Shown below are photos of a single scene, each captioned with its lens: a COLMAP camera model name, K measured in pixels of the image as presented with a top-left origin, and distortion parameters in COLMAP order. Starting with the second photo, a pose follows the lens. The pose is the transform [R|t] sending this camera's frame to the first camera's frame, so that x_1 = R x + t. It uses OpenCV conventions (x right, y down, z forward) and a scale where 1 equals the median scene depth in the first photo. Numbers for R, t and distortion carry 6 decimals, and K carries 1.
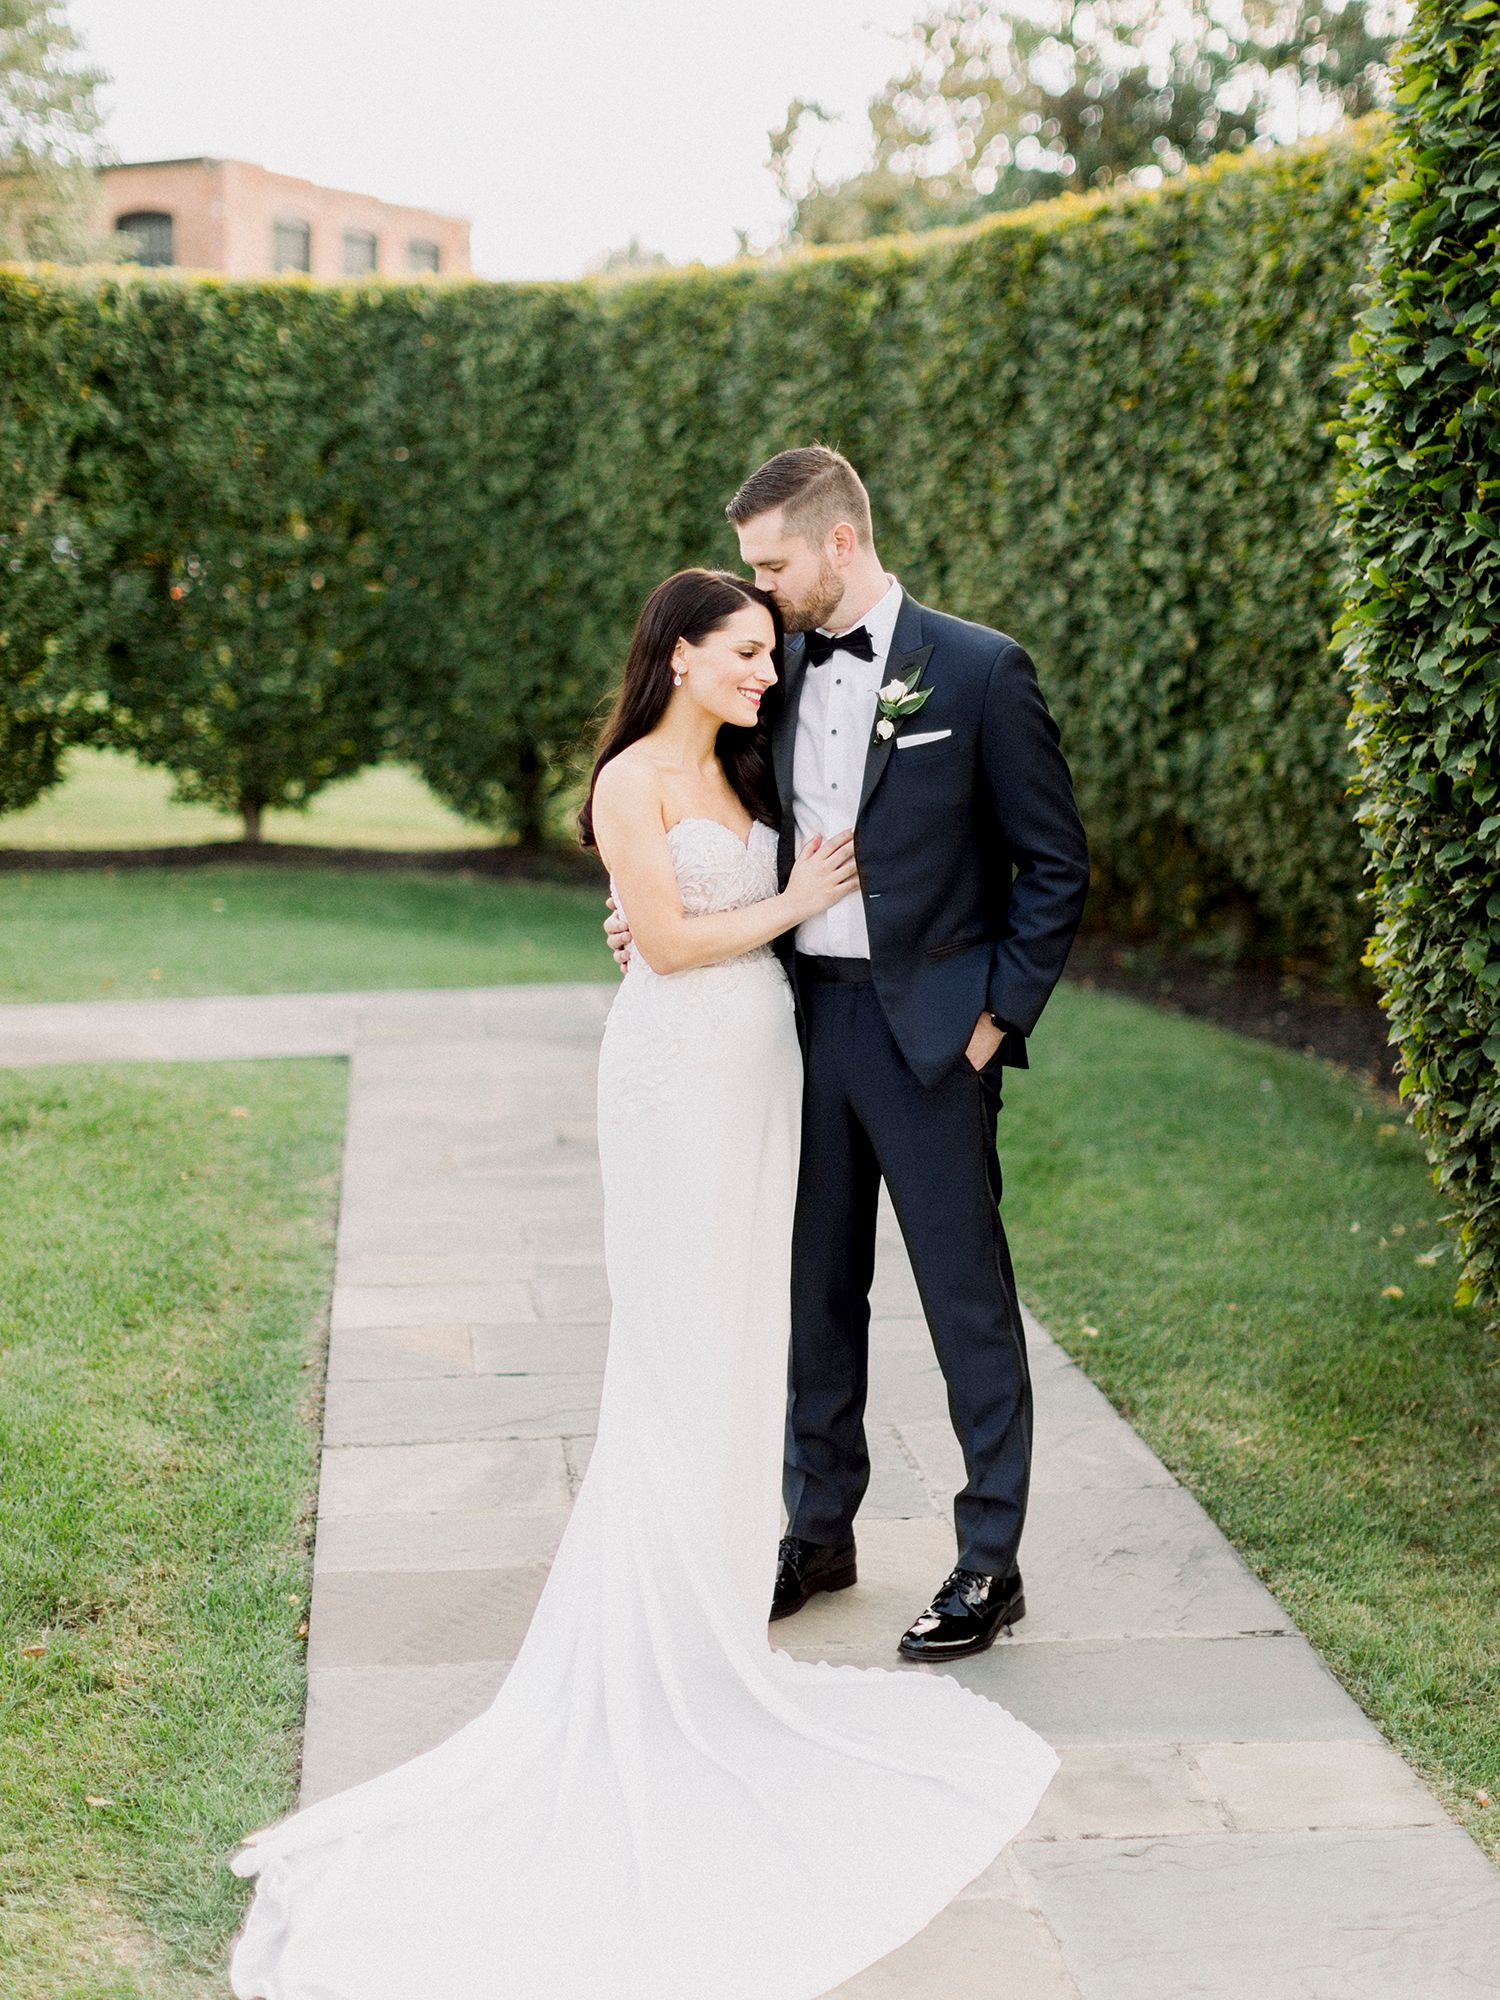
lens RADIAL K [[2961.7, 0, 750.0], [0, 2961.7, 1000.0], [0, 0, 1]] dist [-0.063091, -0.026969]
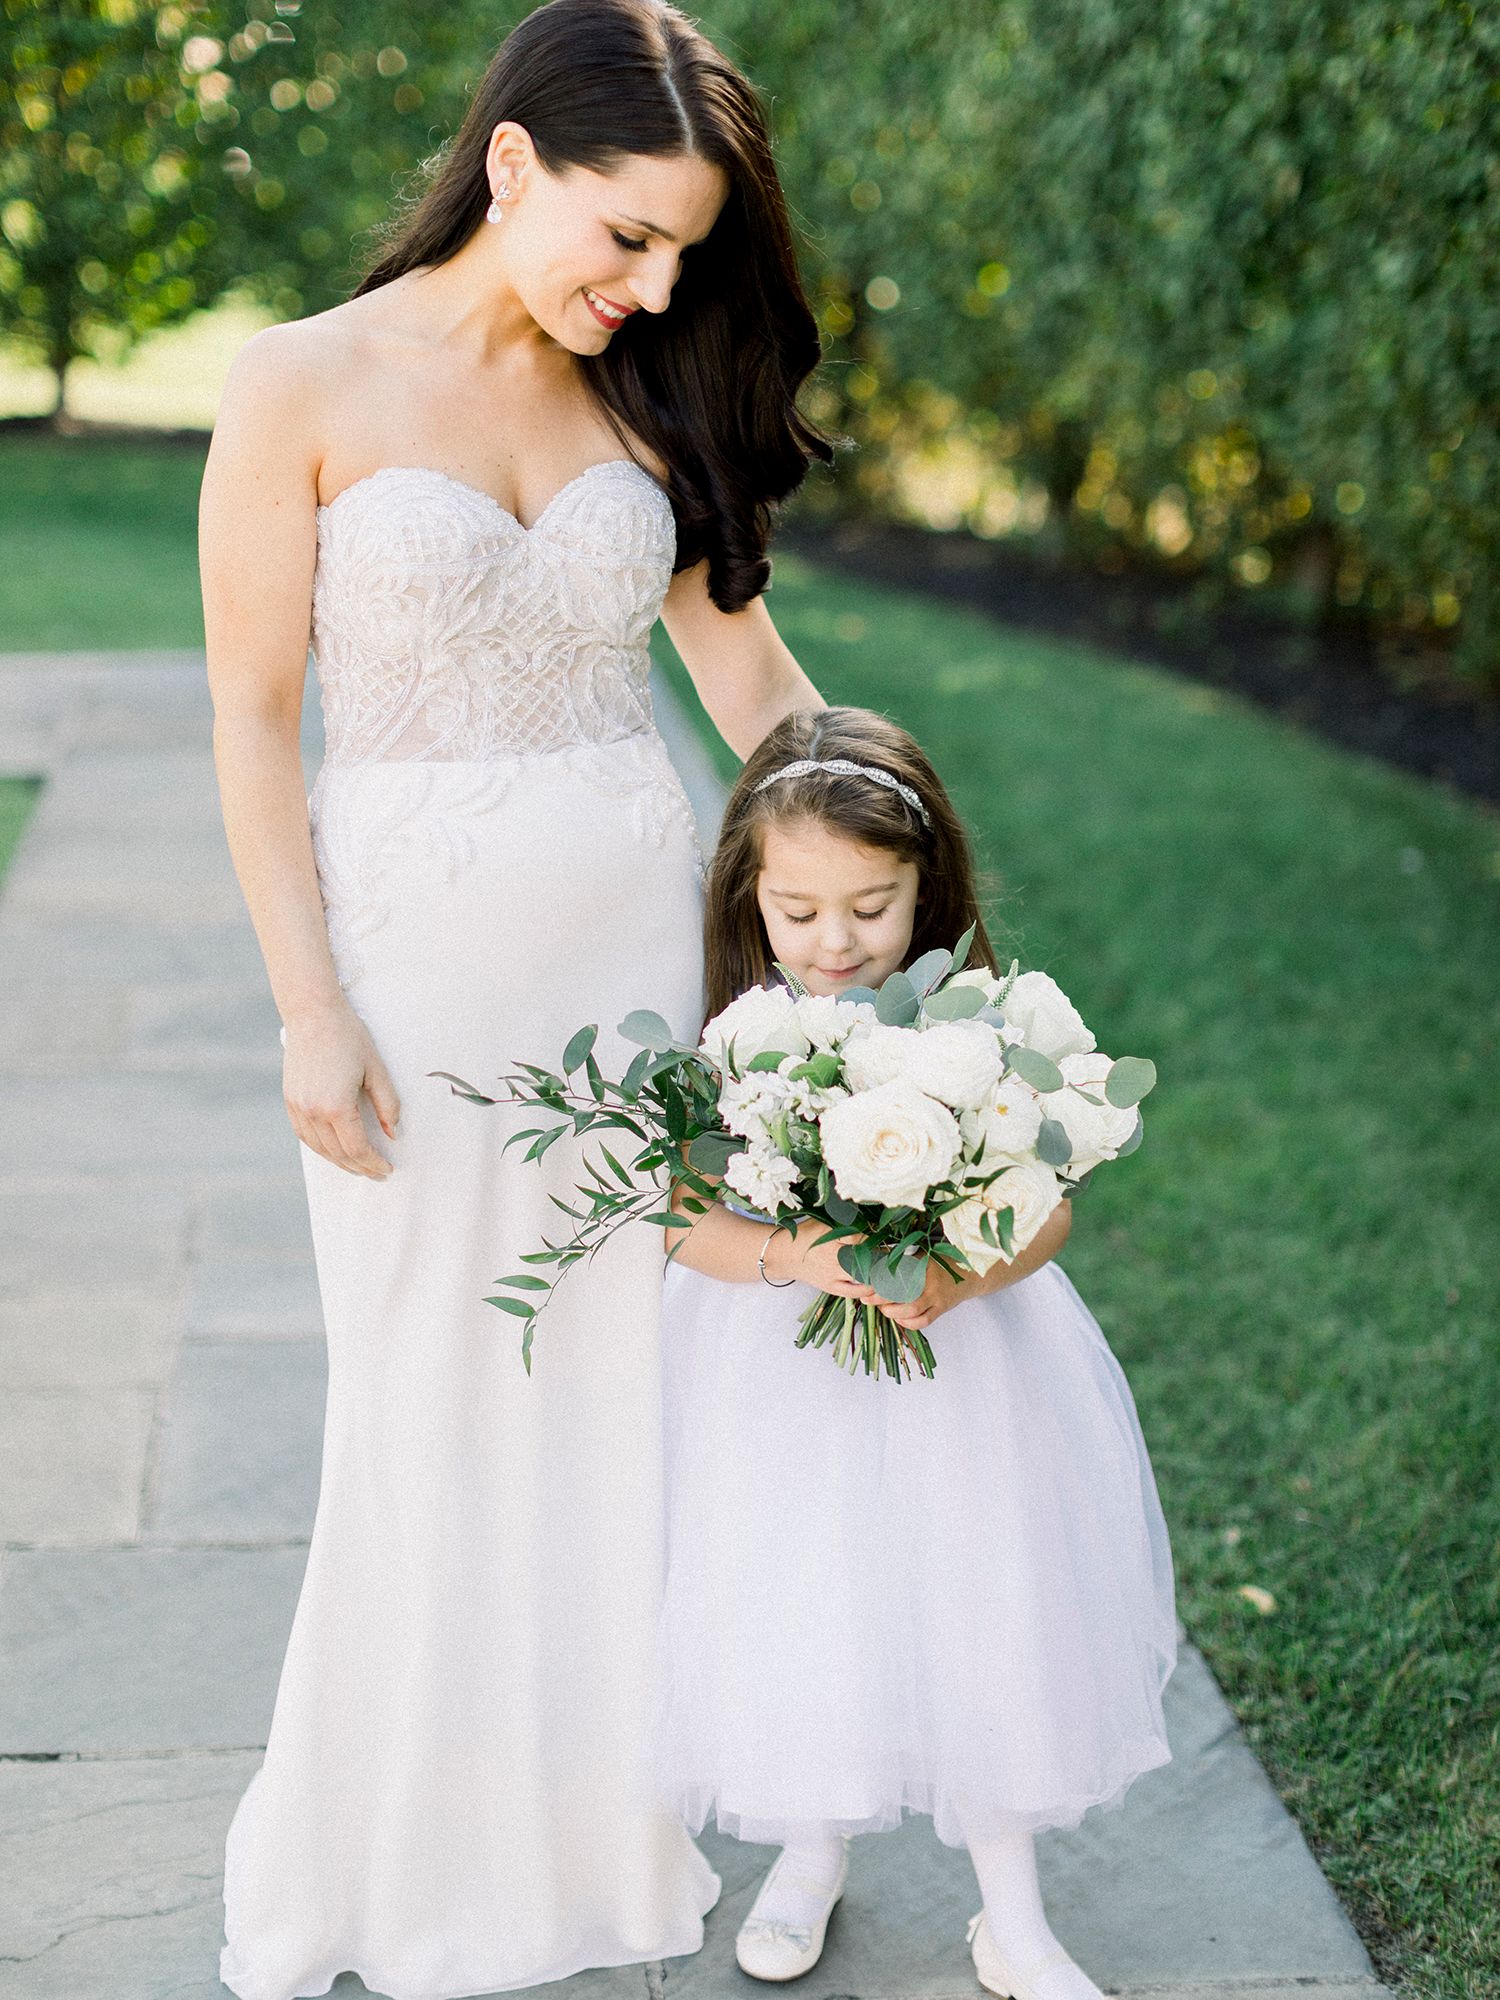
lens RADIAL K [[3127.2, 0, 750.0], [0, 3127.2, 1000.0], [0, 0, 1]] dist [-0.006473, -0.014142]
pose [[0.999510, 0.022501, 0.021769, 0.007651], [-0.025260, 0.990370, 0.136123, -0.024332], [-0.018497, -0.136607, 0.990453, 0.221733]]
